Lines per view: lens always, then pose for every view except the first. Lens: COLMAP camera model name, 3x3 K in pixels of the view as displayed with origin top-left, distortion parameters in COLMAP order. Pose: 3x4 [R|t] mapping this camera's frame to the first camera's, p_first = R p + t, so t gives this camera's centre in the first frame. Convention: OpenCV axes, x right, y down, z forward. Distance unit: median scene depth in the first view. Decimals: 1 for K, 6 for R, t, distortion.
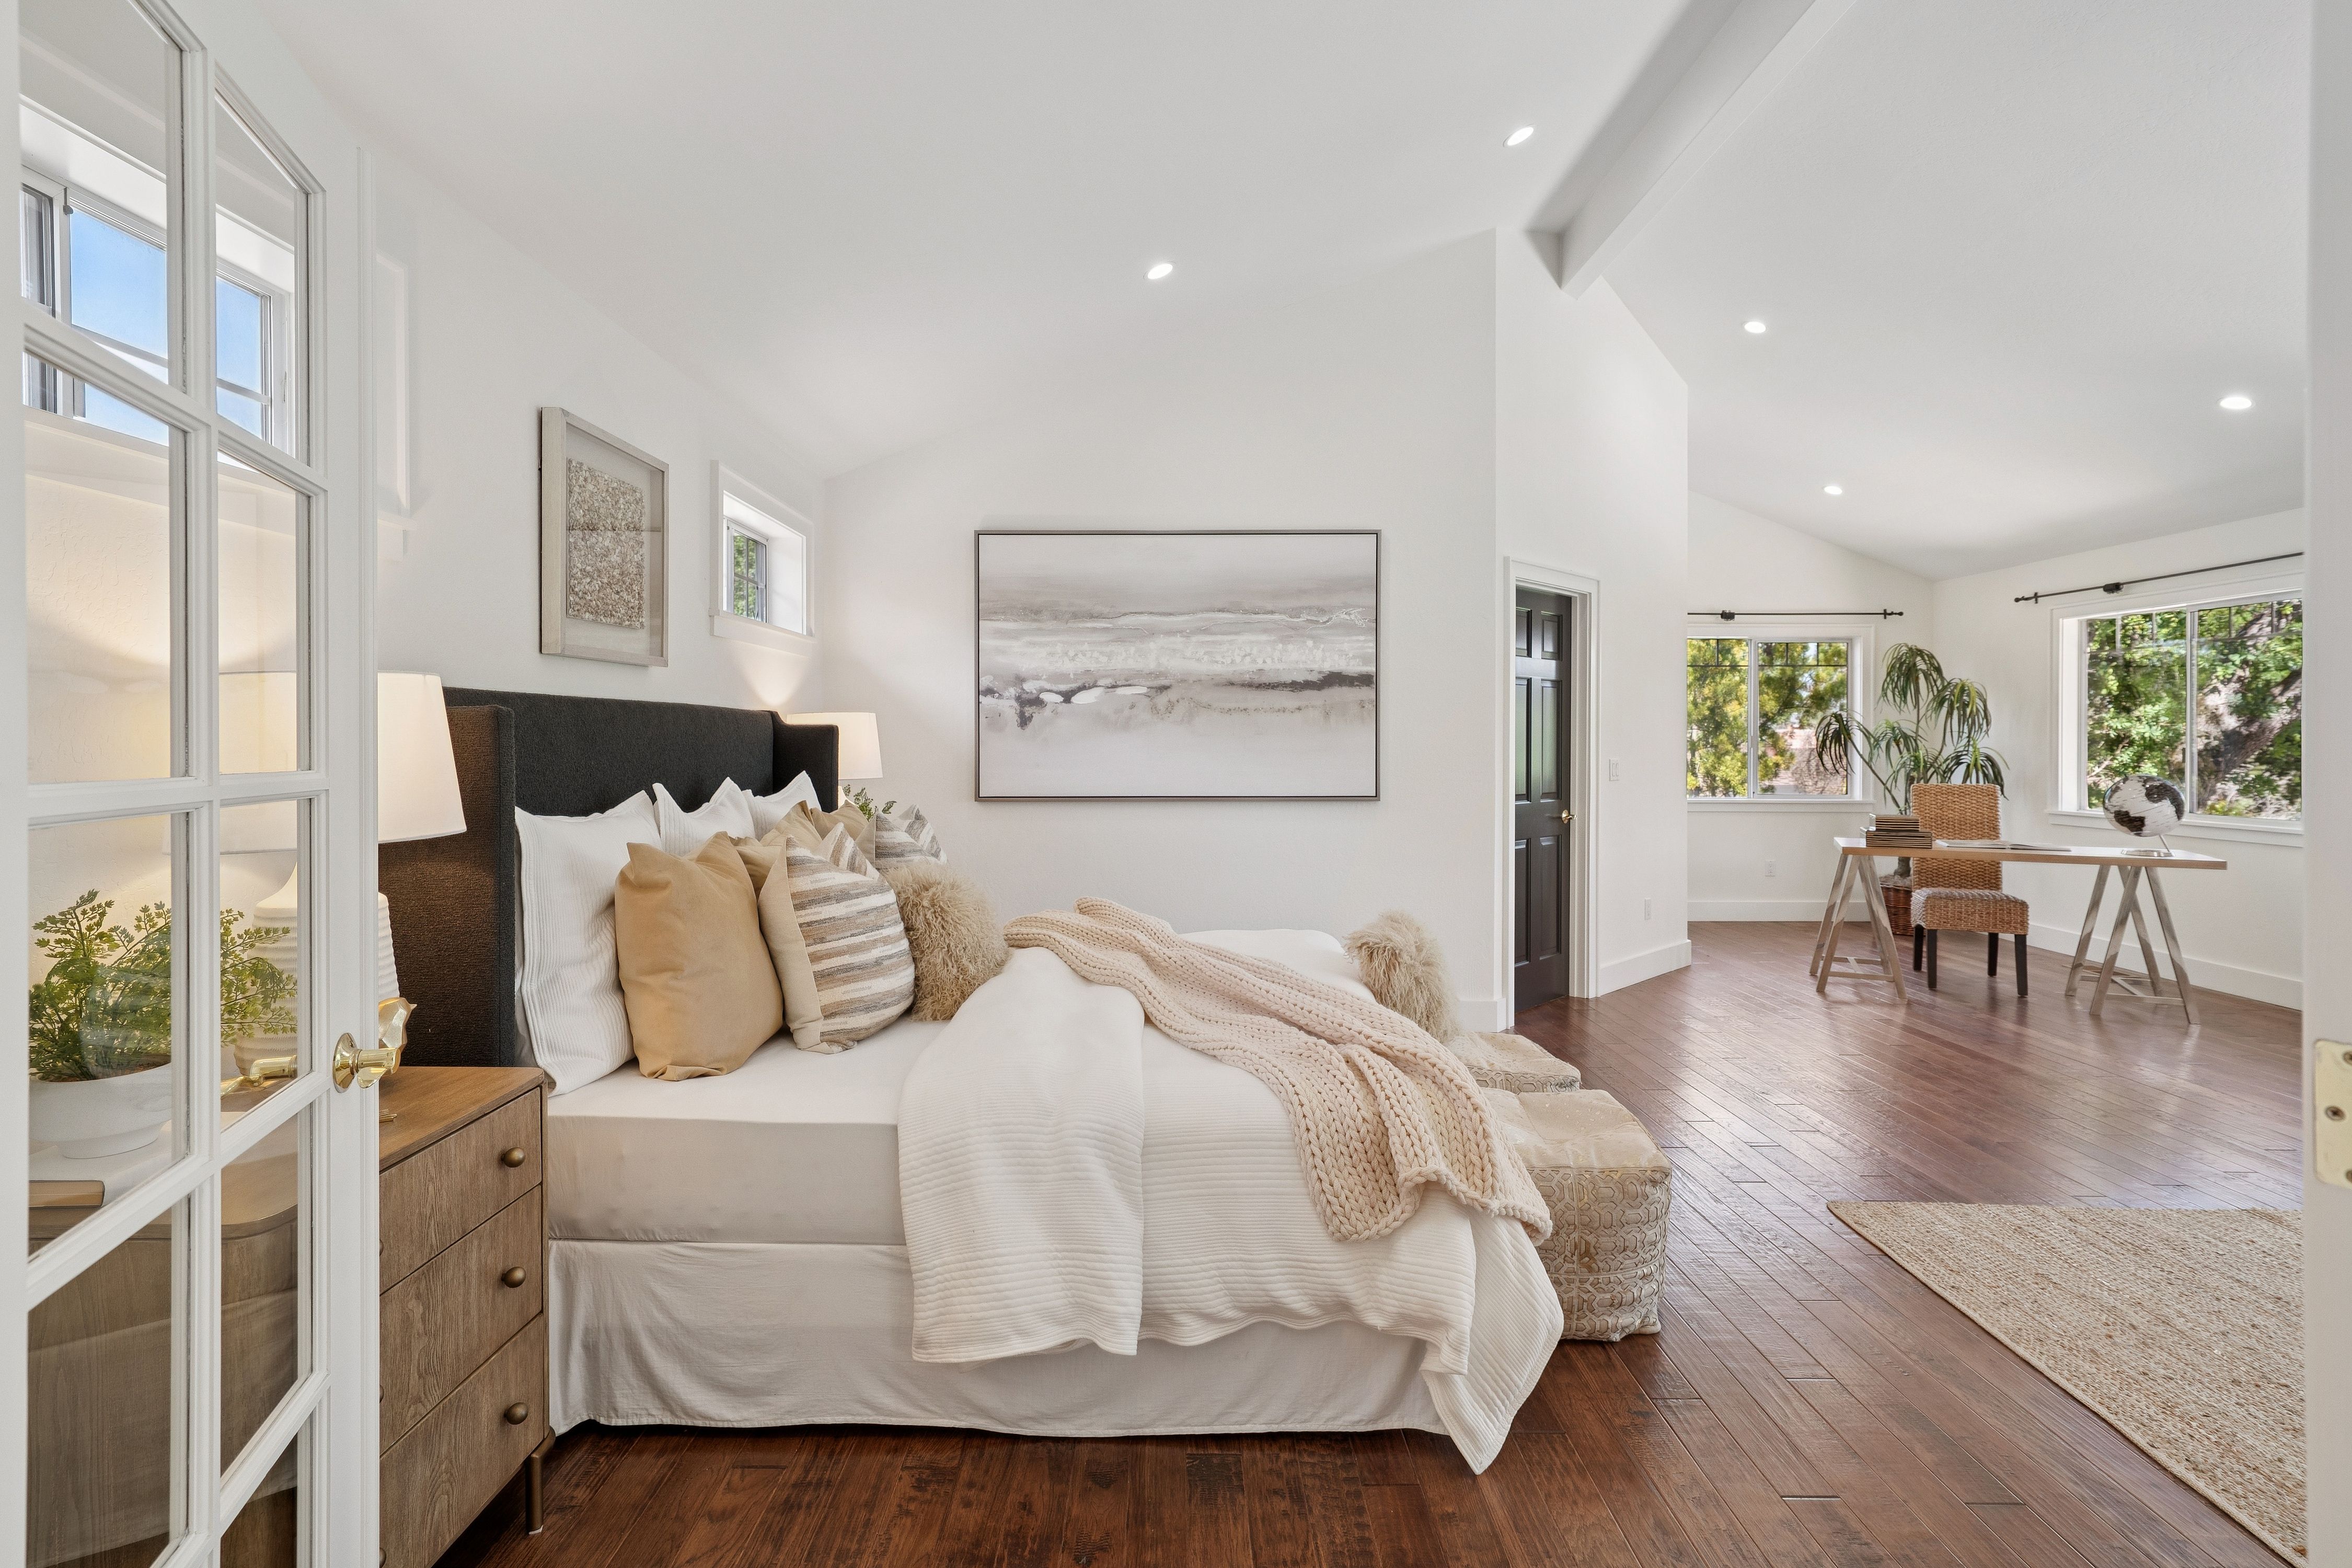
lens RADIAL K [[1149.9, 0, 1171.2], [0, 1149.9, 752.8], [0, 0, 1]] dist [-0.000487, 0.007326]
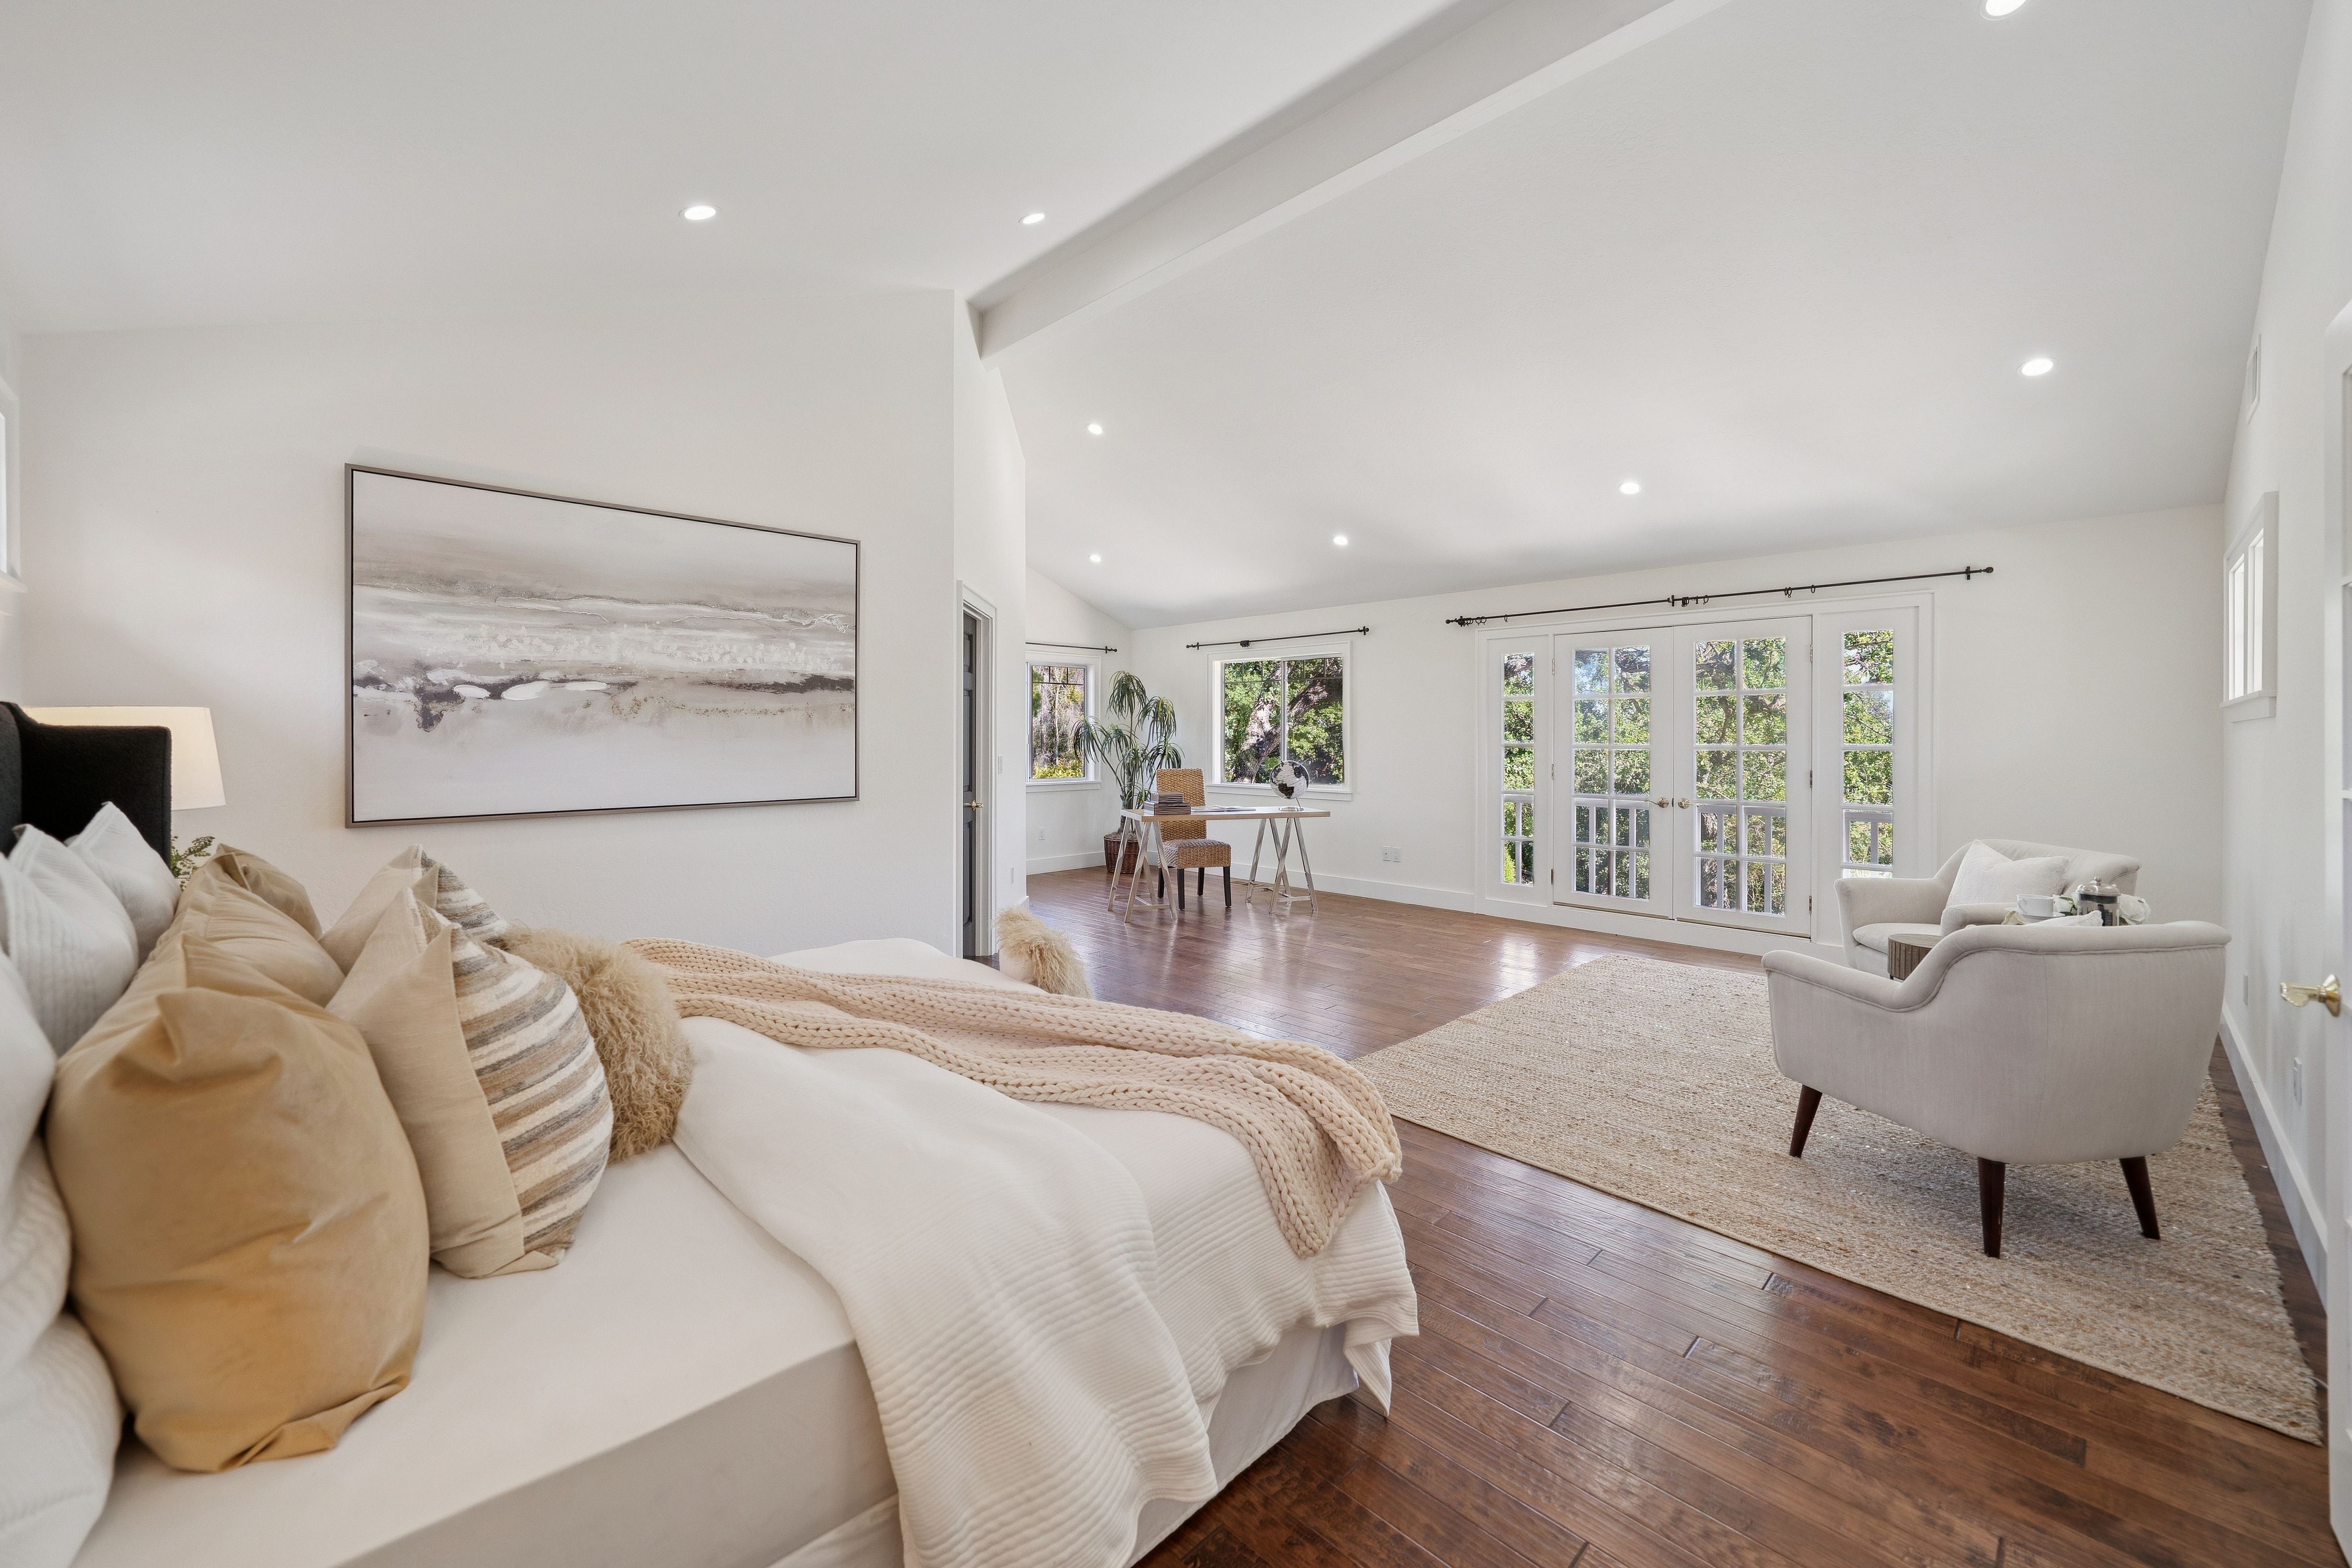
lens RADIAL K [[924.2, 0, 1176.3], [0, 924.2, 741.7], [0, 0, 1]] dist [-0.020944, 0.006019]
pose [[0.716346, -0.004633, 0.697730, -0.196474], [0.006547, 0.999979, -0.000082, -0.009894], [-0.697715, 0.004627, 0.716361, 0.202792]]
